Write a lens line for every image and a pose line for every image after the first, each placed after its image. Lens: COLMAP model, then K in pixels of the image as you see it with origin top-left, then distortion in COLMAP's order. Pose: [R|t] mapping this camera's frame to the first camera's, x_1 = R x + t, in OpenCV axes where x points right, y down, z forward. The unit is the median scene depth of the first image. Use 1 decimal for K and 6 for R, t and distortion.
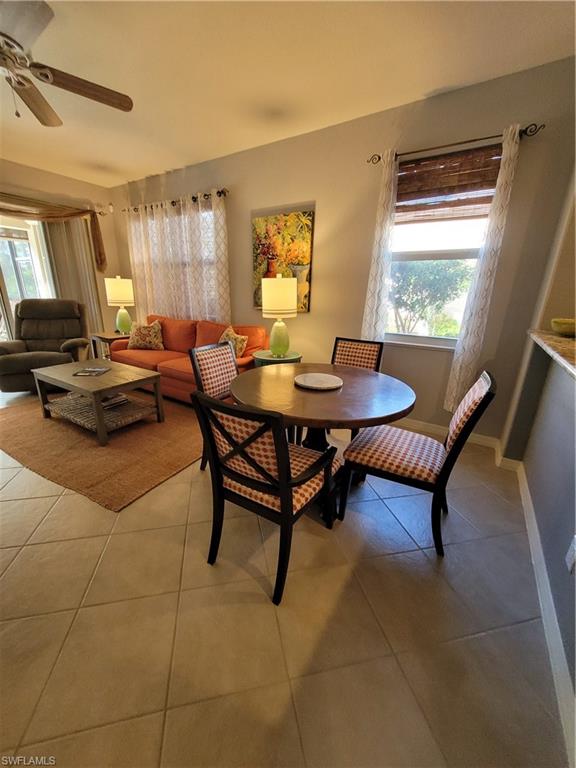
lens RADIAL K [[300.8, 0, 278.3], [0, 300.8, 382.2], [0, 0, 1]] dist [0.004060, -0.000272]
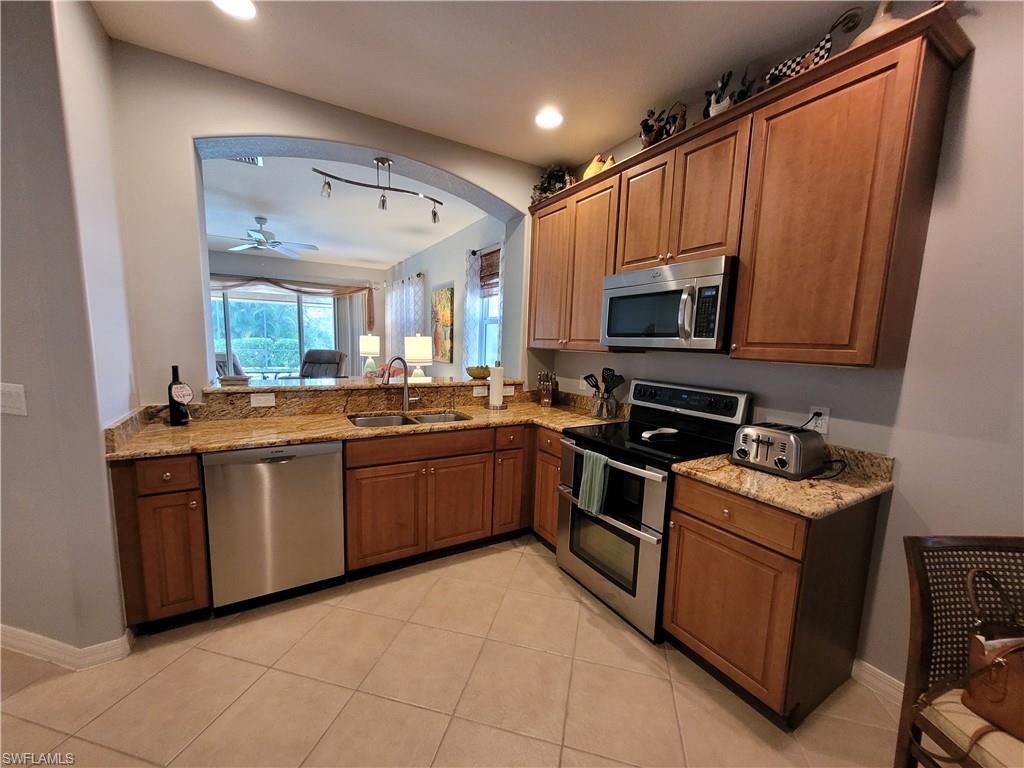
lens RADIAL K [[401.1, 0, 516.8], [0, 401.1, 391.3], [0, 0, 1]] dist [0.004060, -0.000272]
pose [[0.903975, 0.061874, -0.423085, 1.167035], [-0.139025, 0.978244, -0.153981, 0.103761], [0.404353, 0.198014, 0.892910, -0.363919]]
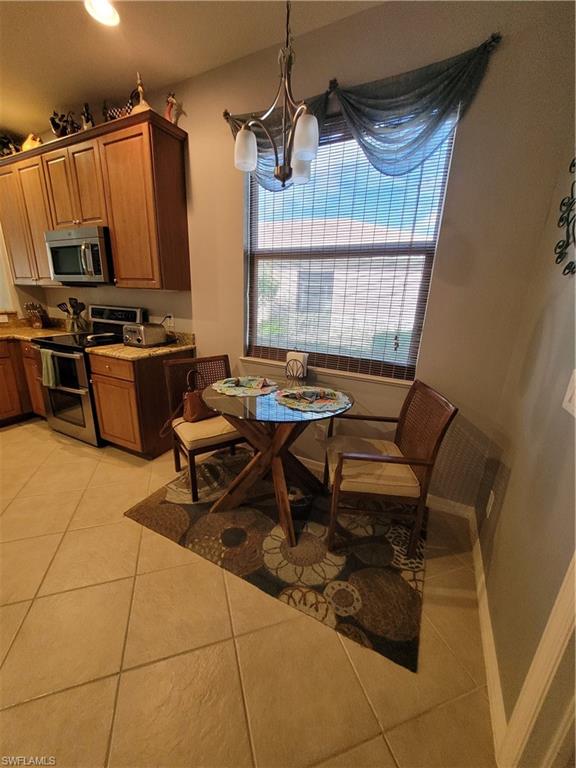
lens RADIAL K [[300.8, 0, 282.1], [0, 300.8, 380.3], [0, 0, 1]] dist [0.004060, -0.000272]
pose [[0.994740, -0.018348, 0.100774, 1.570987], [0.019850, 0.999706, -0.013922, 0.192460], [-0.100489, 0.015849, 0.994812, -0.564367]]
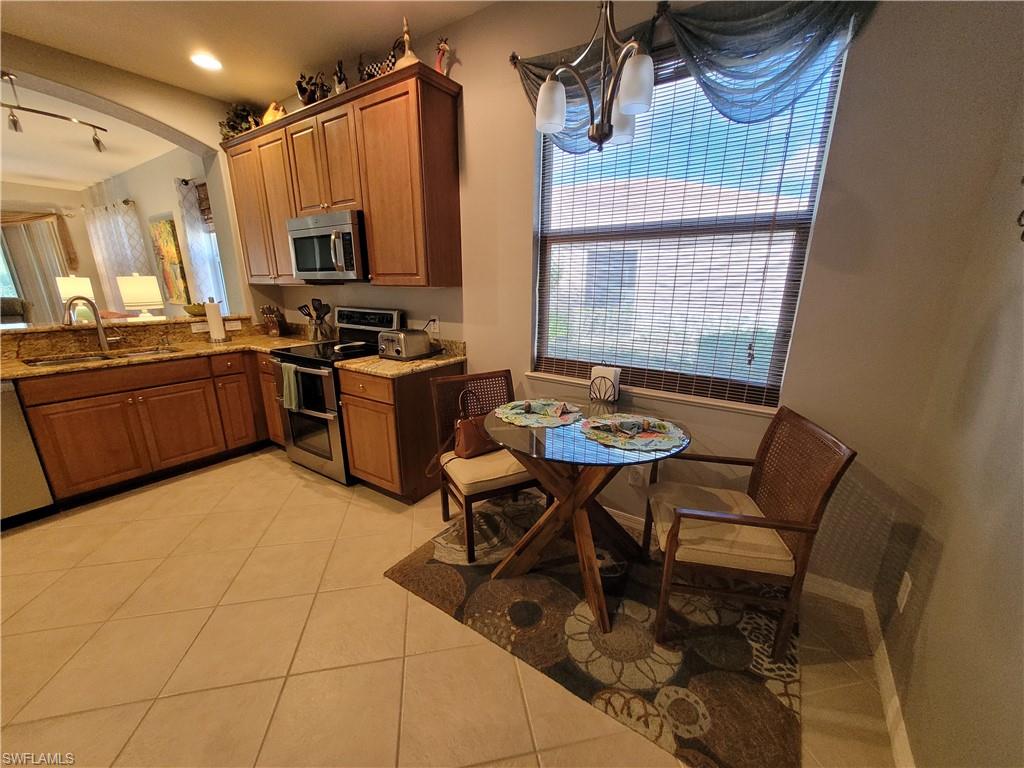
lens RADIAL K [[401.1, 0, 515.1], [0, 401.1, 391.8], [0, 0, 1]] dist [0.004060, -0.000272]
pose [[0.999792, -0.014102, -0.014760, 1.530263], [0.013681, 0.999507, -0.028276, 0.178376], [0.015151, 0.028068, 0.999491, -0.565363]]
